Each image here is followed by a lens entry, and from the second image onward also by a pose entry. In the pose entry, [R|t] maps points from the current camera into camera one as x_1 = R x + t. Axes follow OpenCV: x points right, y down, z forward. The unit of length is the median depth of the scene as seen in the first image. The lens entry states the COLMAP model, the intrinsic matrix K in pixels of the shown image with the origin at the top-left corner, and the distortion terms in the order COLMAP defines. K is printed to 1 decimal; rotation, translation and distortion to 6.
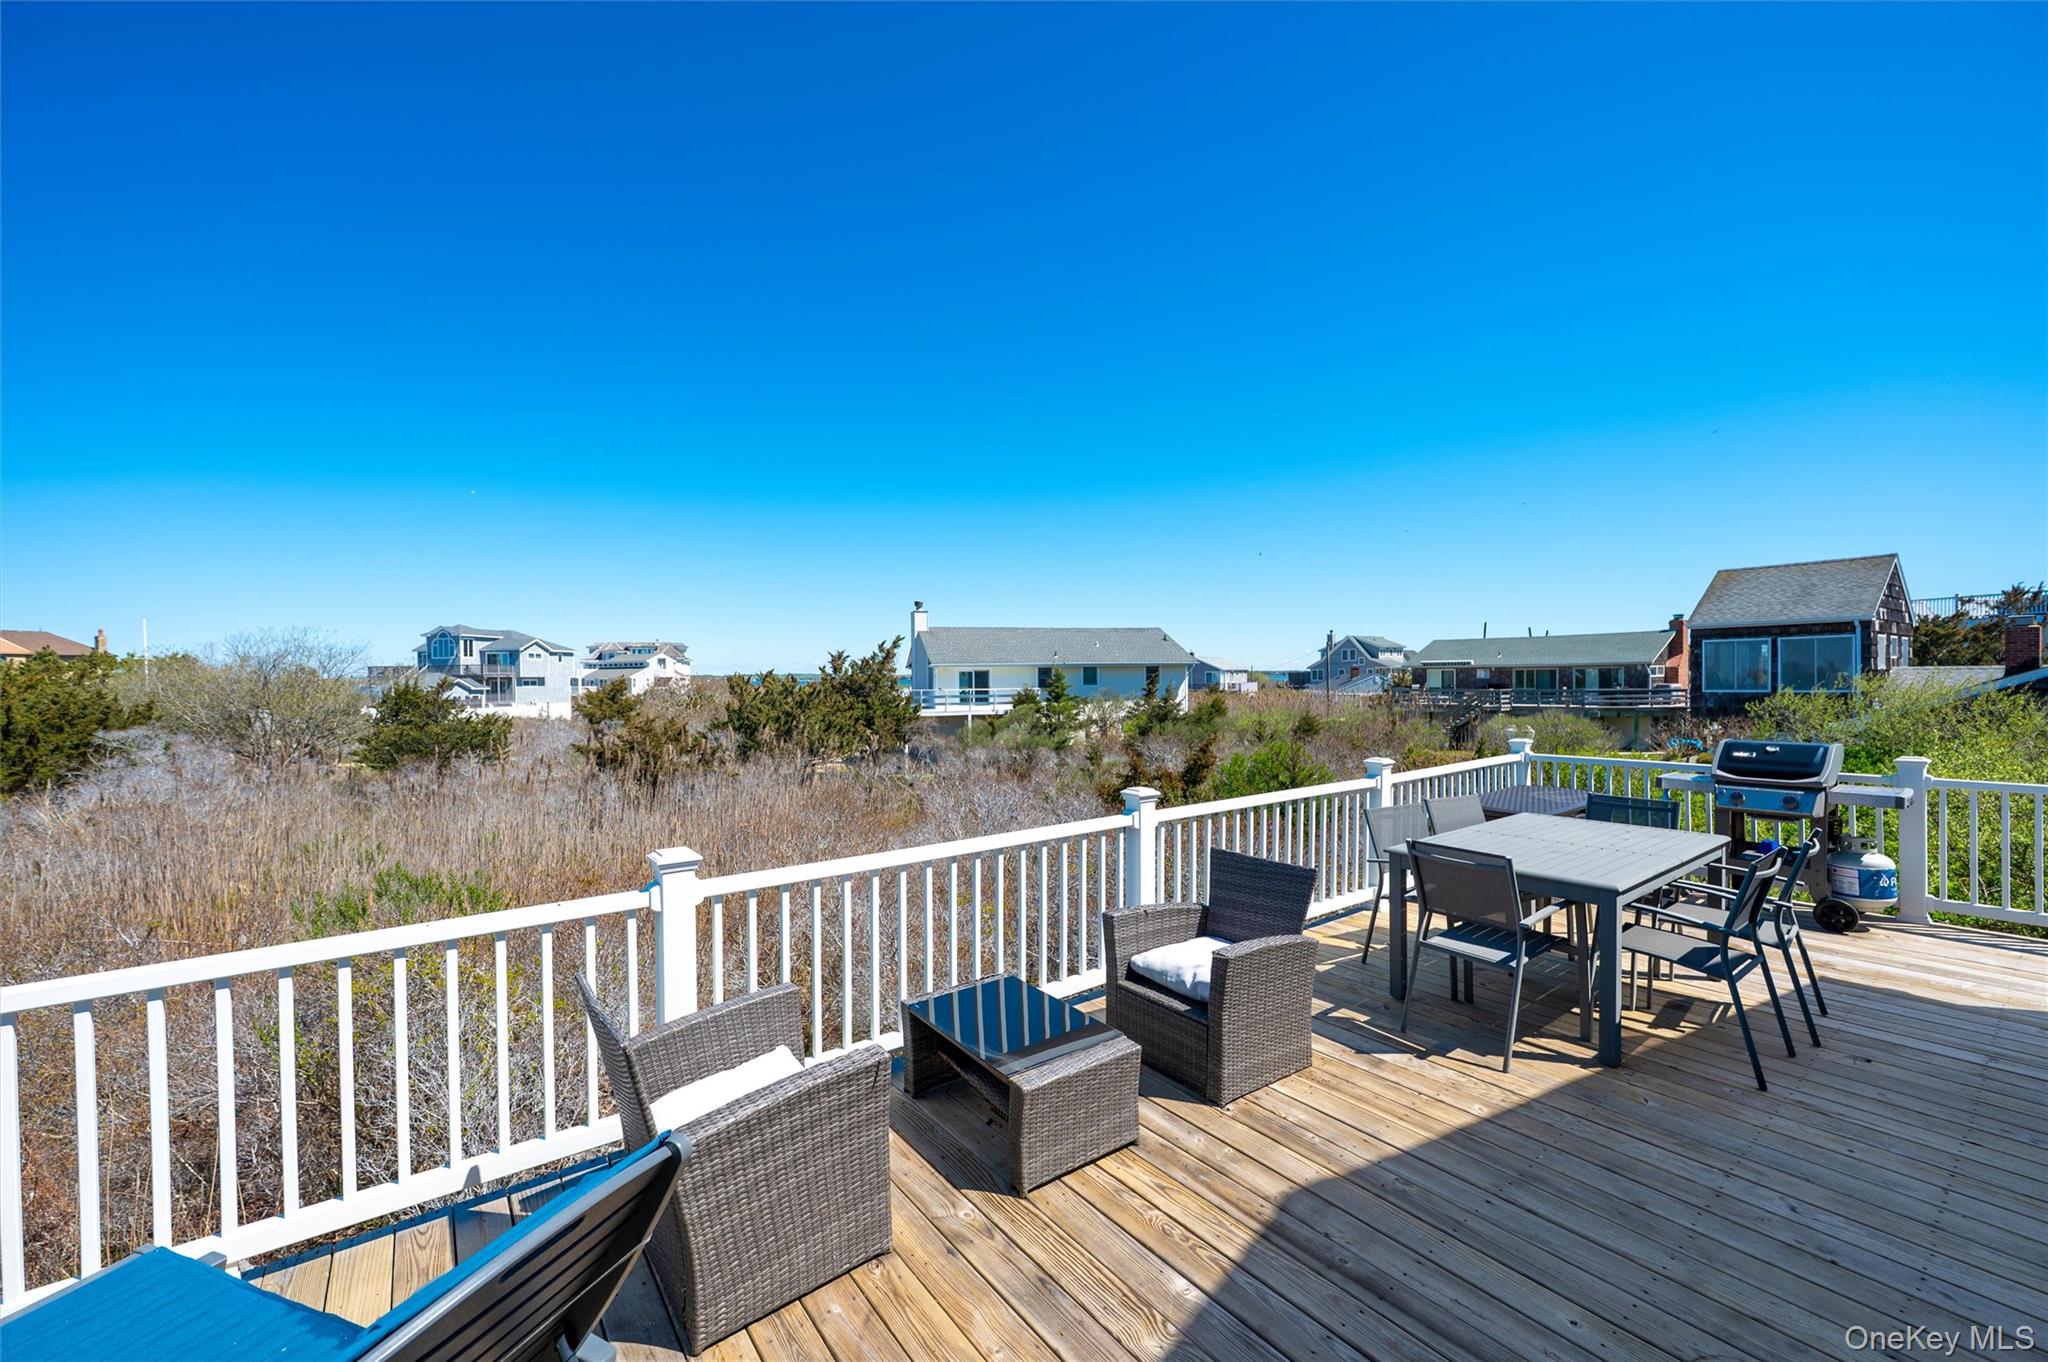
lens RADIAL K [[819.7, 0, 1028.8], [0, 819.7, 683.8], [0, 0, 1]] dist [0.006967, 0.000028]
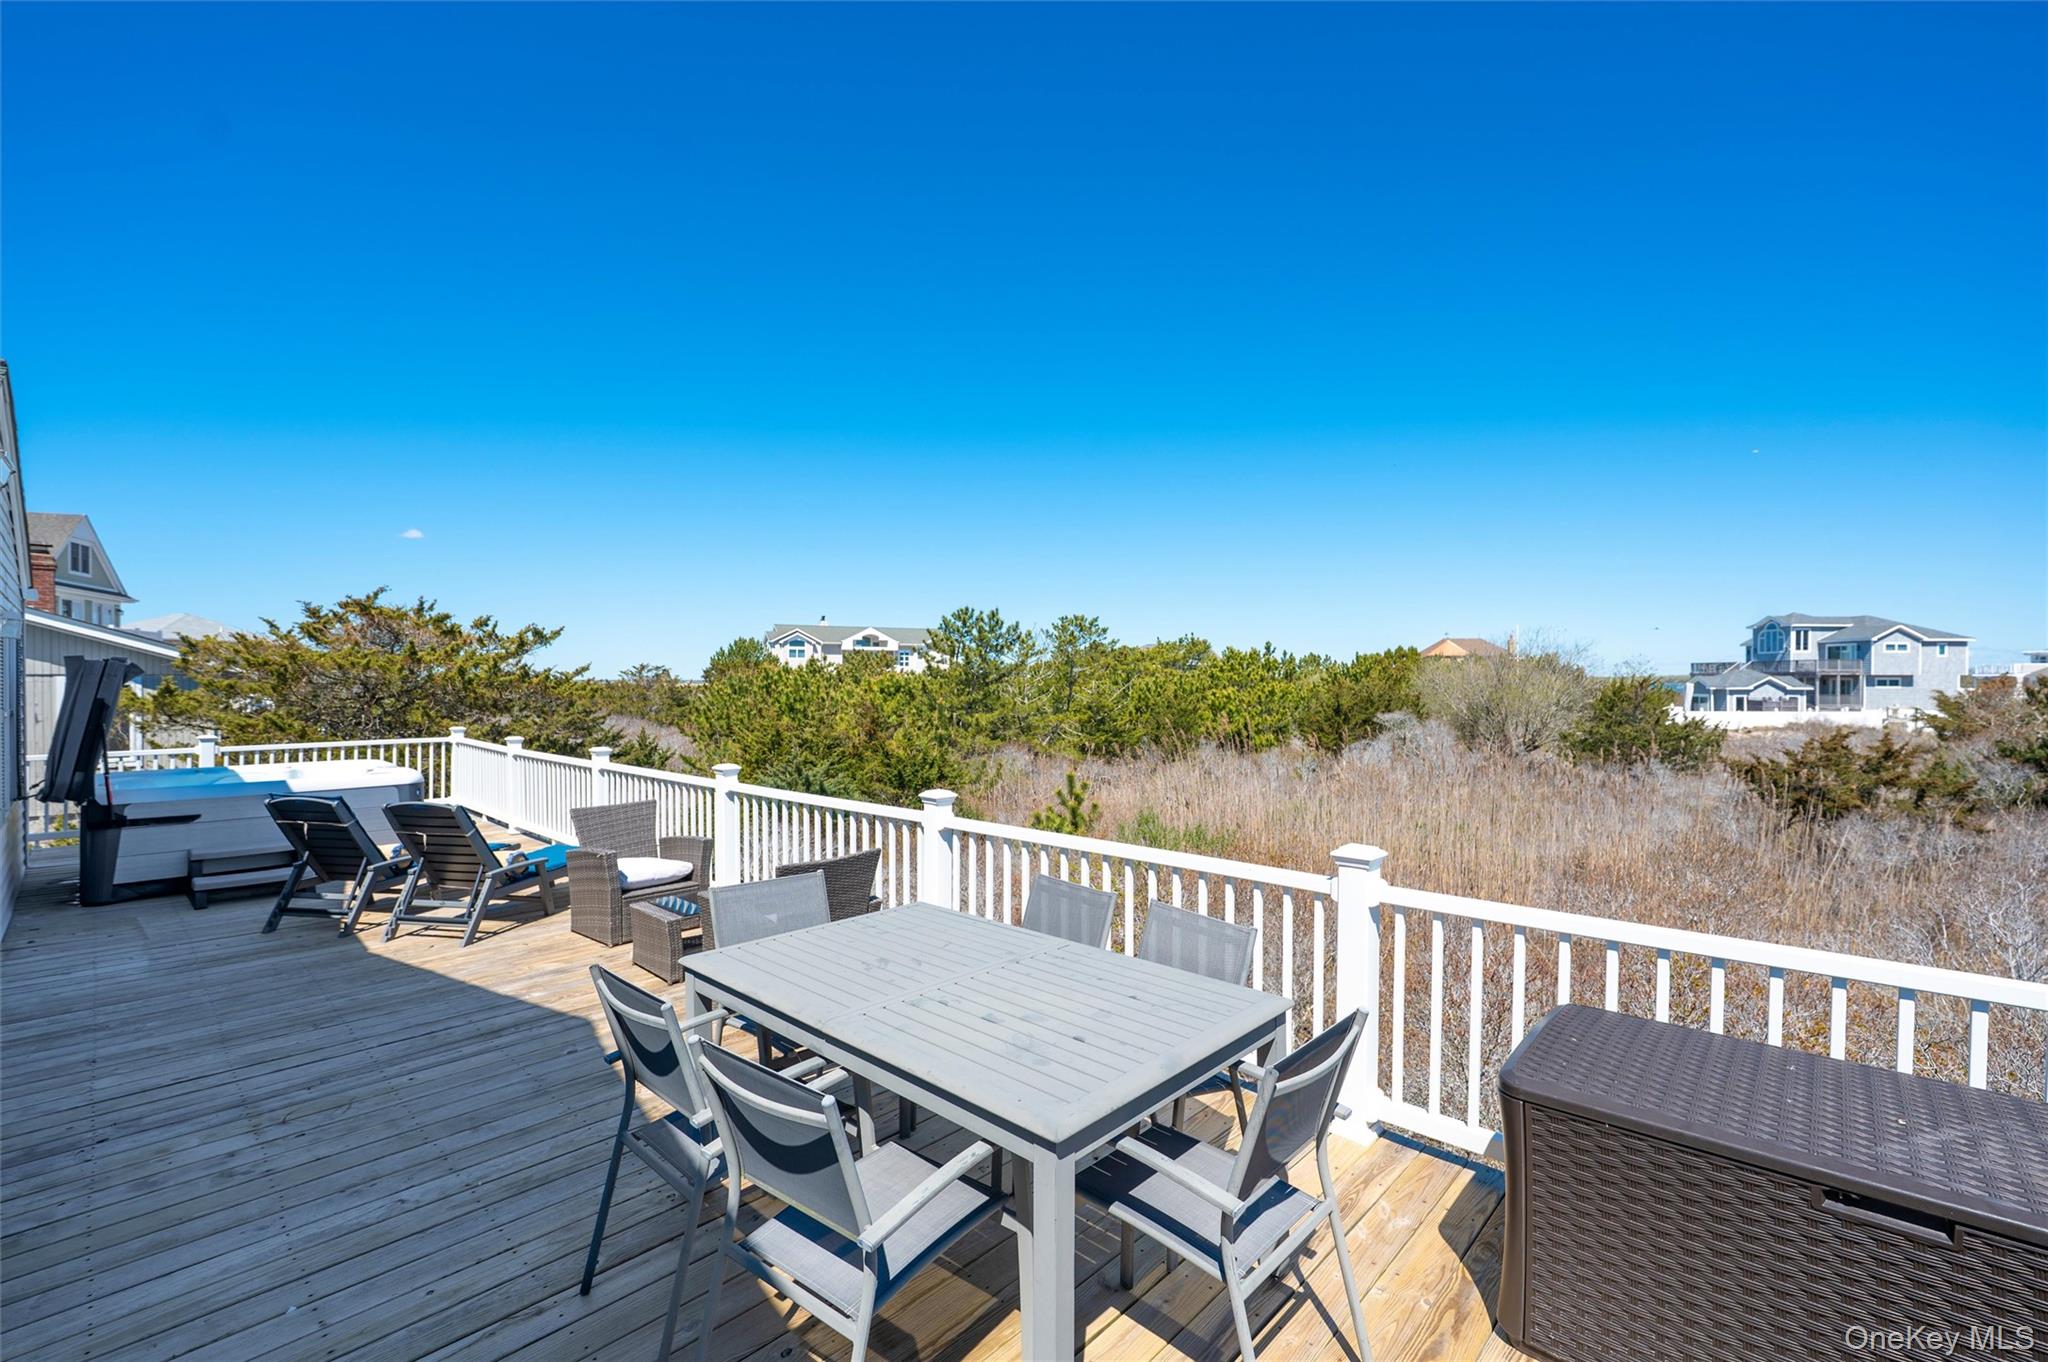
lens RADIAL K [[891.9, 0, 1032.7], [0, 891.9, 684.3], [0, 0, 1]] dist [0.004889, 0.000233]
pose [[0.186671, 0.013912, -0.982324, 0.171214], [-0.010645, 0.999870, 0.012138, -0.002090], [0.982365, 0.008191, 0.186795, 0.119858]]
